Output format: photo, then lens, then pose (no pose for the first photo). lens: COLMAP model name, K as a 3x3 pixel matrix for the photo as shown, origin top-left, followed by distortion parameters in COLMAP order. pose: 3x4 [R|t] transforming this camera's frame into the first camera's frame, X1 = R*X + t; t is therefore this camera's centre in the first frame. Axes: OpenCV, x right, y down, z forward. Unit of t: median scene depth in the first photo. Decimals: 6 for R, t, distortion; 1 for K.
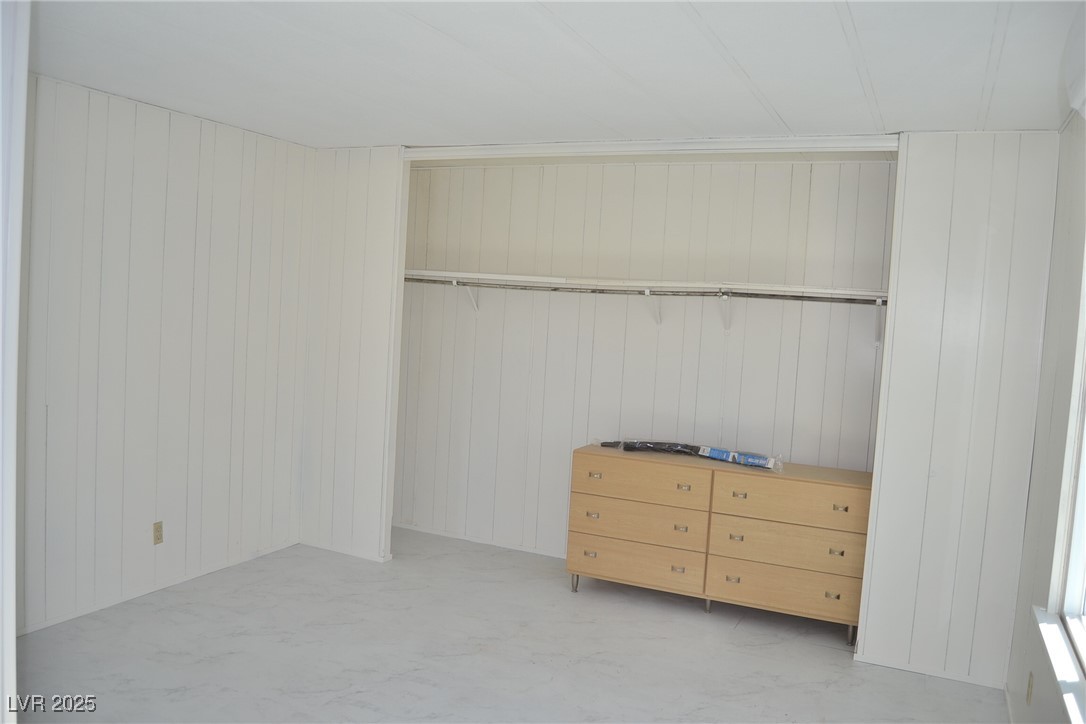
lens RADIAL K [[857.8, 0, 541.3], [0, 857.8, 359.2], [0, 0, 1]] dist [-0.083858, 0.023137]
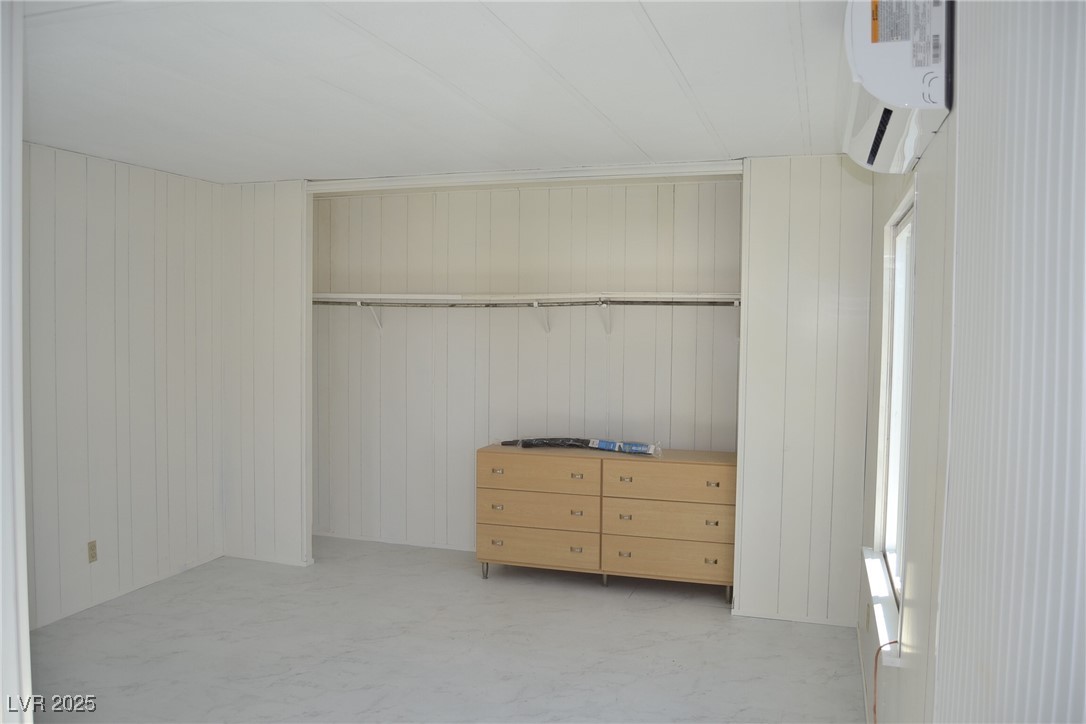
lens RADIAL K [[857.8, 0, 541.9], [0, 857.8, 365.5], [0, 0, 1]] dist [-0.083858, 0.023137]
pose [[0.991295, -0.053155, 0.120455, -0.007344], [0.053970, 0.998536, -0.003516, 0.006213], [-0.120092, 0.009986, 0.992713, -0.118393]]
